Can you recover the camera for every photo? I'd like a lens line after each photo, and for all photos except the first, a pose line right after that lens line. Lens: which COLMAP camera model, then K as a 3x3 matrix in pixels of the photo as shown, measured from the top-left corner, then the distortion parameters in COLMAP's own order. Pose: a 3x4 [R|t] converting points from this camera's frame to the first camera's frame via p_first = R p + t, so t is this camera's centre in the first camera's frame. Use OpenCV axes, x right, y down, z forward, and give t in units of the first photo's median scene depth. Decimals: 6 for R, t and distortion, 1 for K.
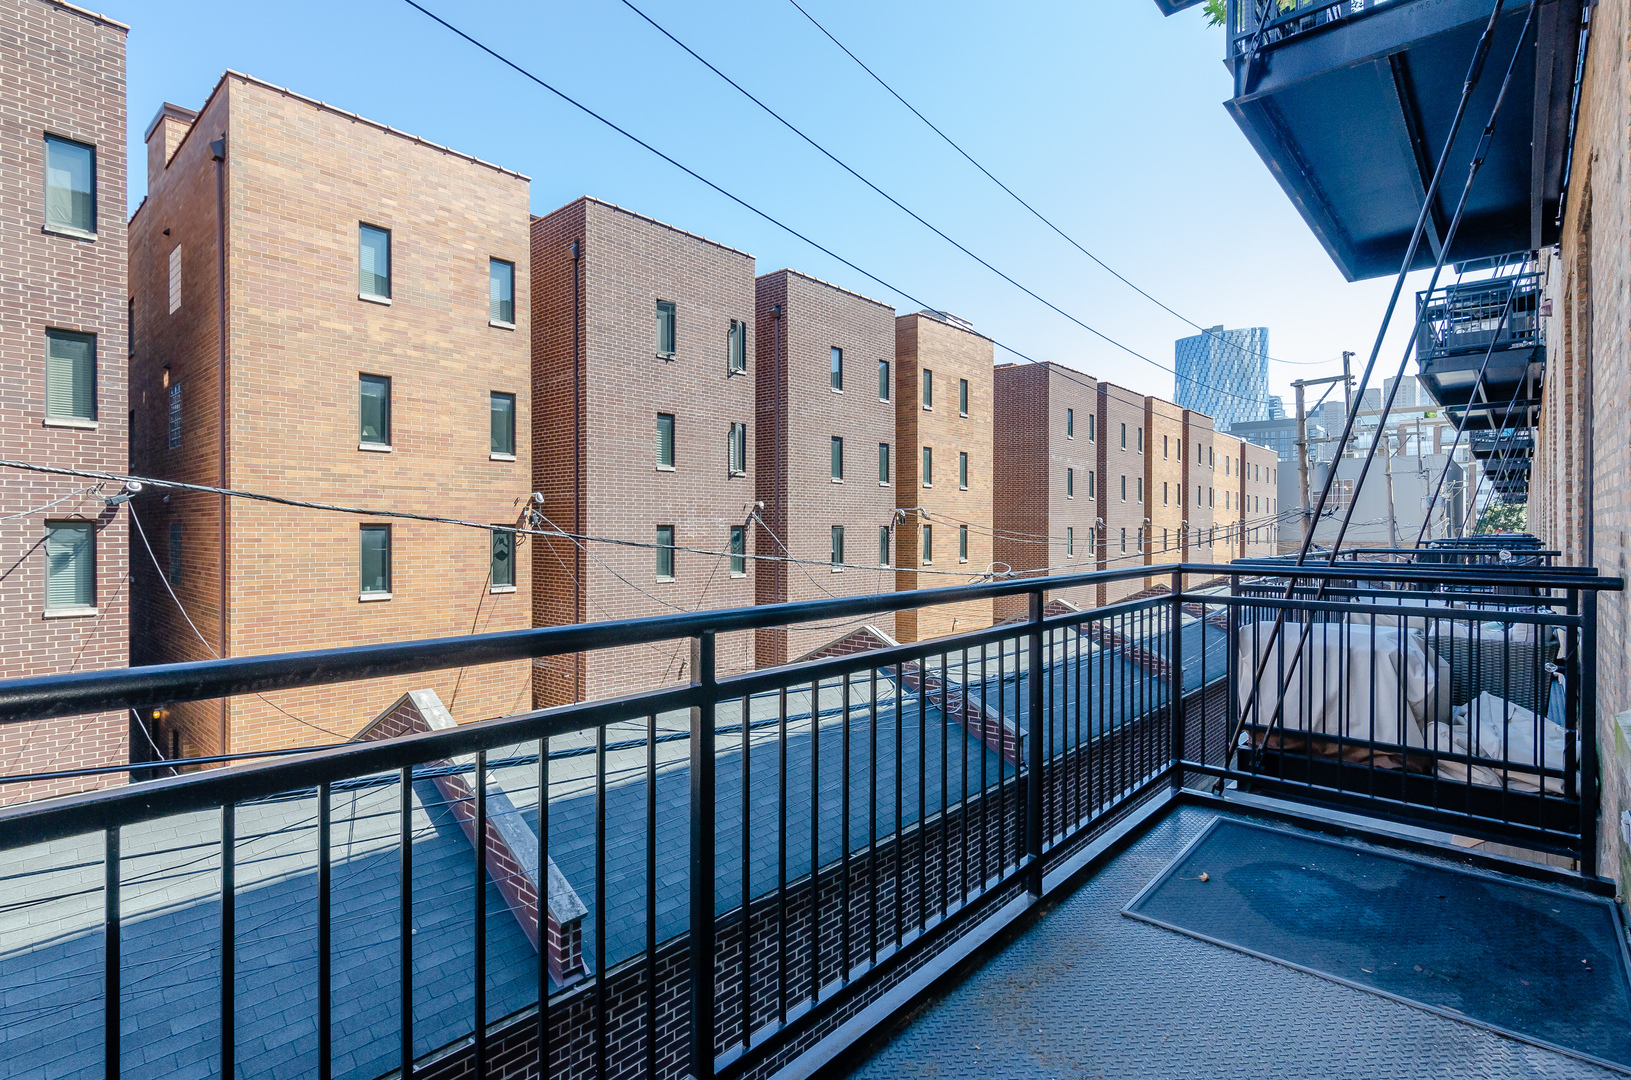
lens RADIAL K [[793.2, 0, 815.5], [0, 793.2, 540.0], [0, 0, 1]] dist [0.022721, -0.000056]
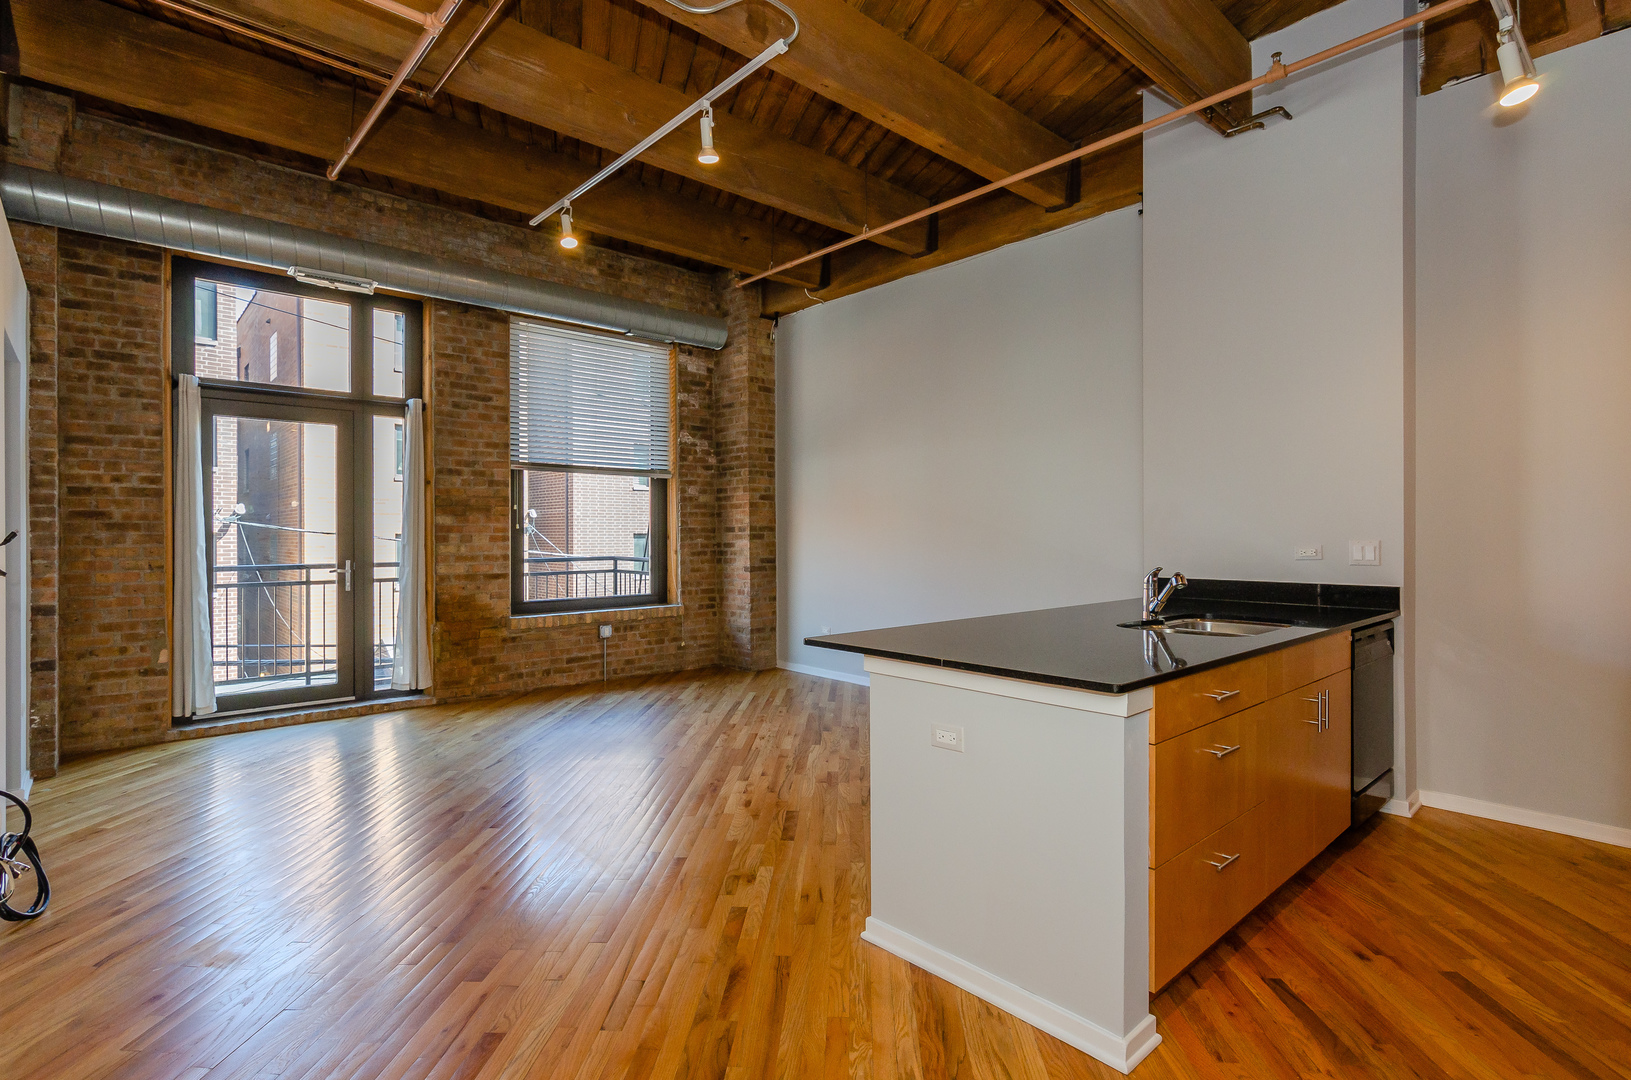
lens RADIAL K [[793.2, 0, 815.5], [0, 793.2, 540.0], [0, 0, 1]] dist [0.022721, -0.000056]
pose [[0.994712, -0.004644, -0.102599, 0.335059], [0.004029, 0.999973, -0.006202, -0.000072], [0.102625, 0.005755, 0.994704, -0.333342]]
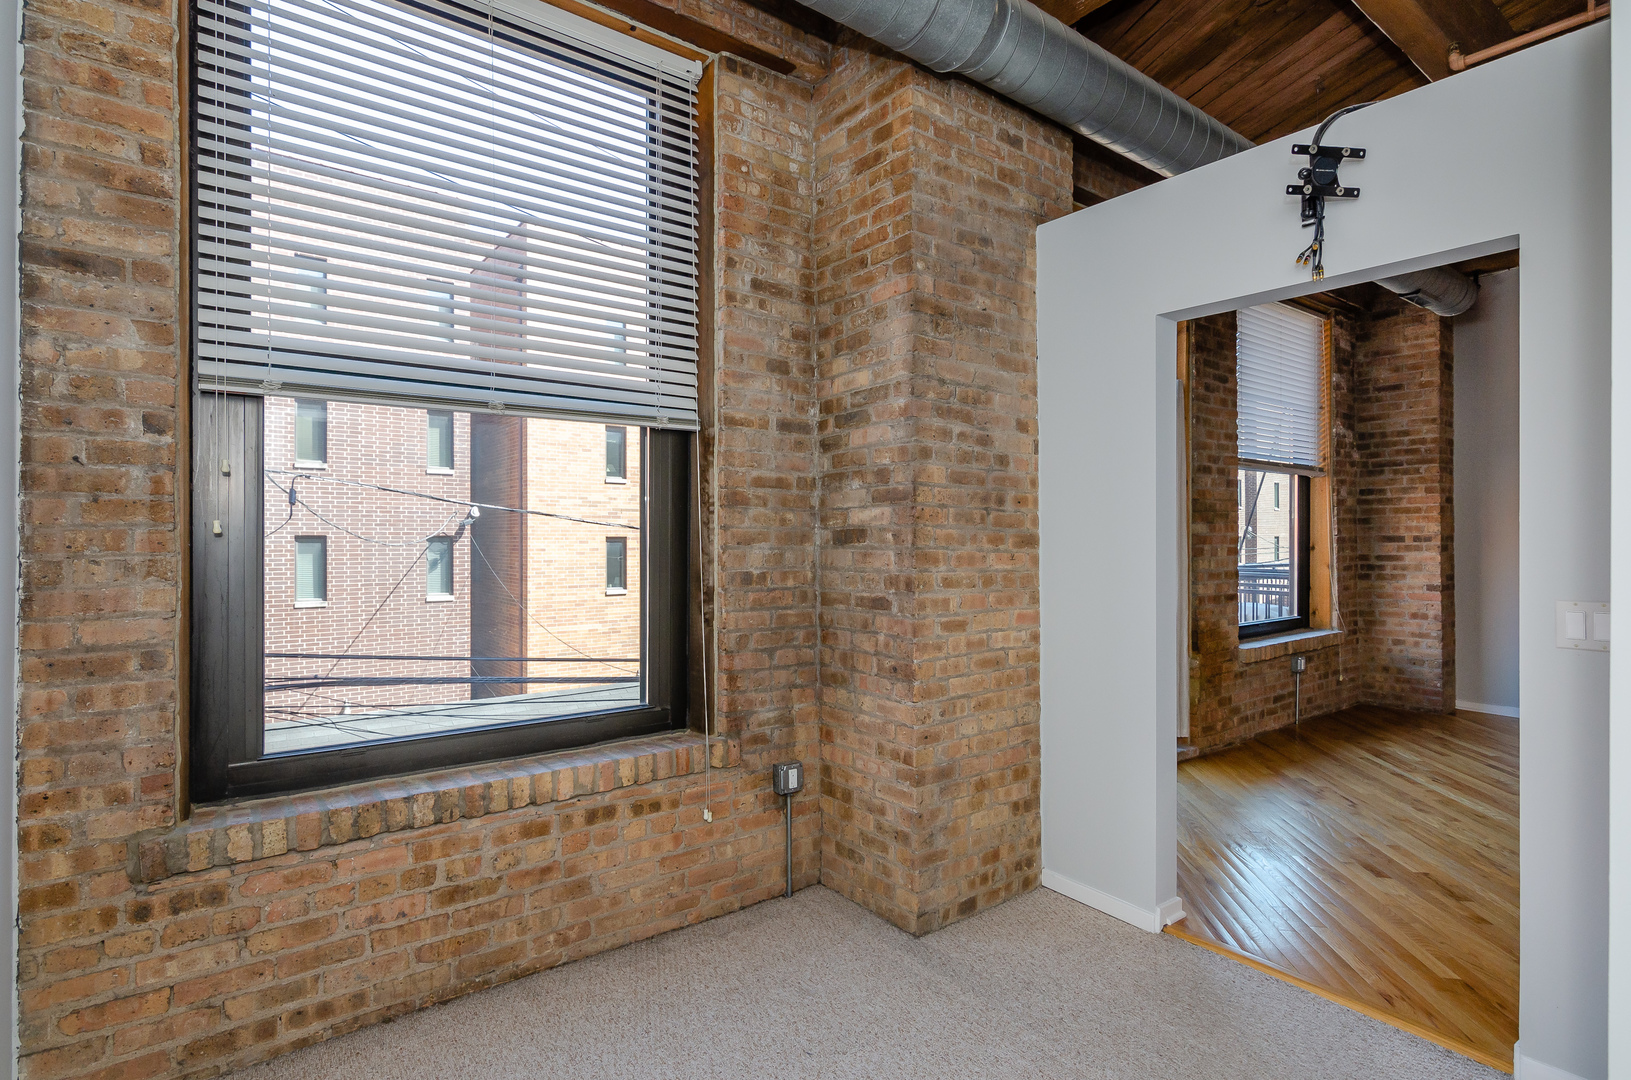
lens RADIAL K [[793.2, 0, 815.5], [0, 793.2, 540.0], [0, 0, 1]] dist [0.022721, -0.000056]
pose [[0.983101, -0.001012, -0.183063, 0.027502], [-0.000641, 0.999960, -0.008971, -0.005315], [0.183065, 0.008936, 0.983060, -0.304858]]
